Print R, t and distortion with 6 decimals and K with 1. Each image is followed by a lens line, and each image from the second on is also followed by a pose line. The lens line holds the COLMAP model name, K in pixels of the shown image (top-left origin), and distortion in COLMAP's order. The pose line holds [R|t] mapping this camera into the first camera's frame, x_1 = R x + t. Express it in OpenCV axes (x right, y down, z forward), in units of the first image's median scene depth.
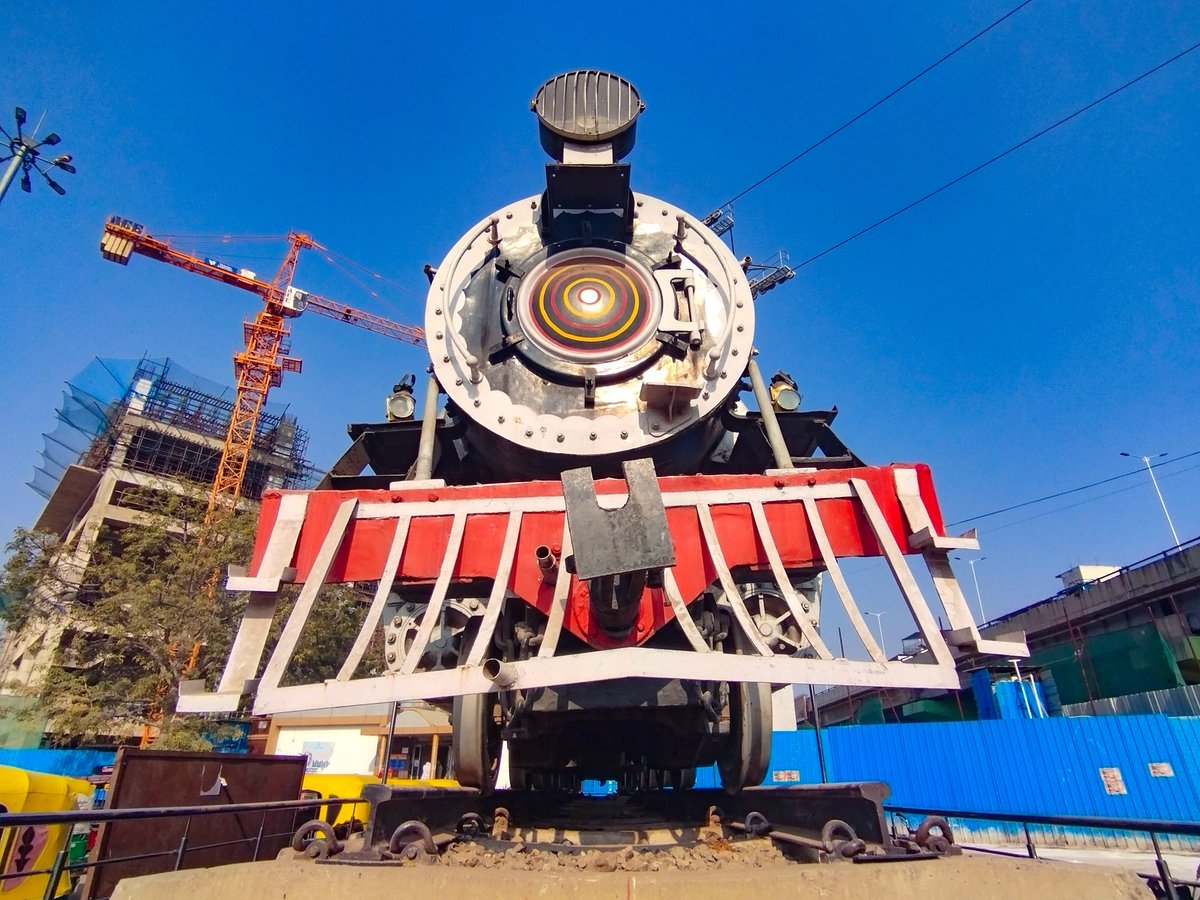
lens RADIAL K [[690.3, 0, 596.9], [0, 690.3, 456.3], [0, 0, 1]] dist [-0.001347, -0.000180]
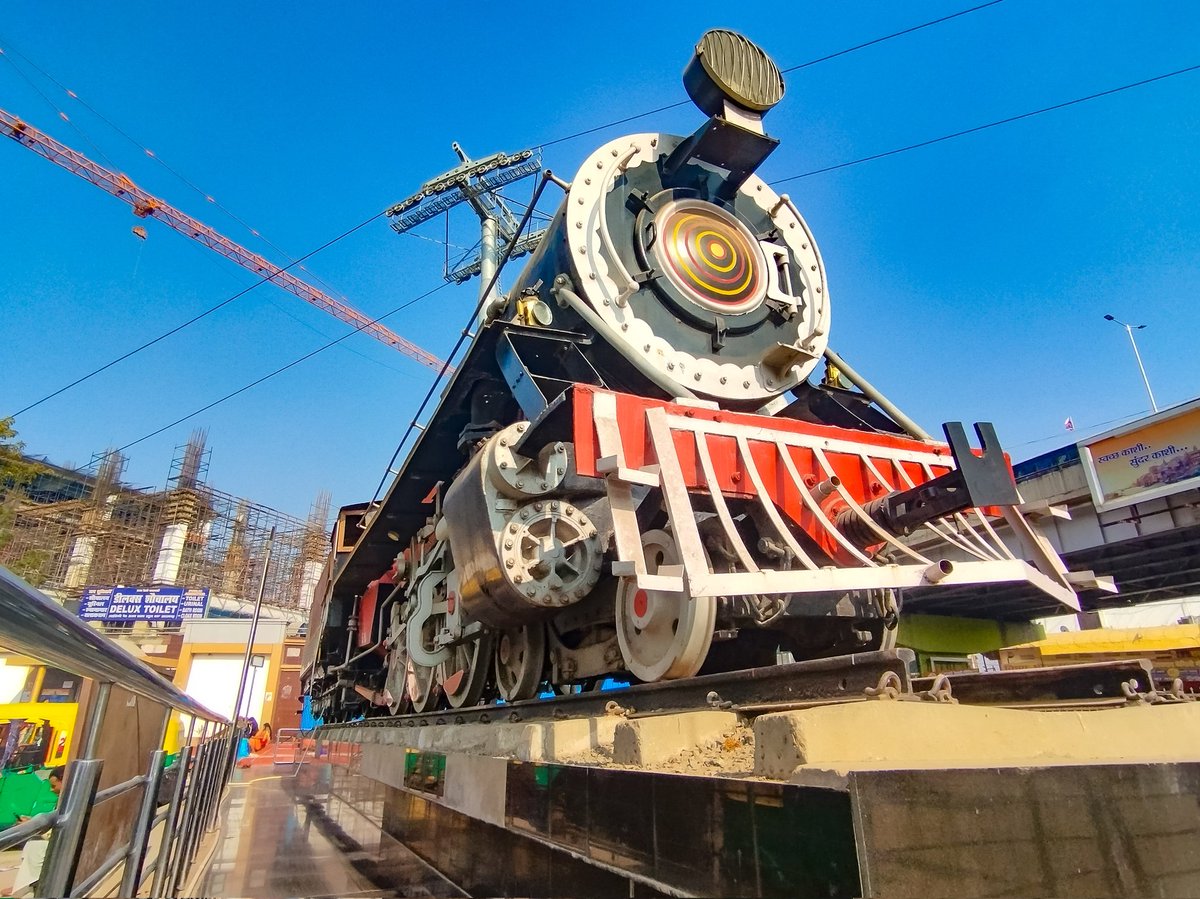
lens RADIAL K [[708.8, 0, 600.0], [0, 708.8, 449.5], [0, 0, 1]] dist [-0.003628, -0.000917]
pose [[0.907624, 0.147594, 0.392983, -0.586215], [-0.174075, 0.984199, 0.032400, 0.073120], [-0.381991, -0.097815, 0.918975, 0.024871]]
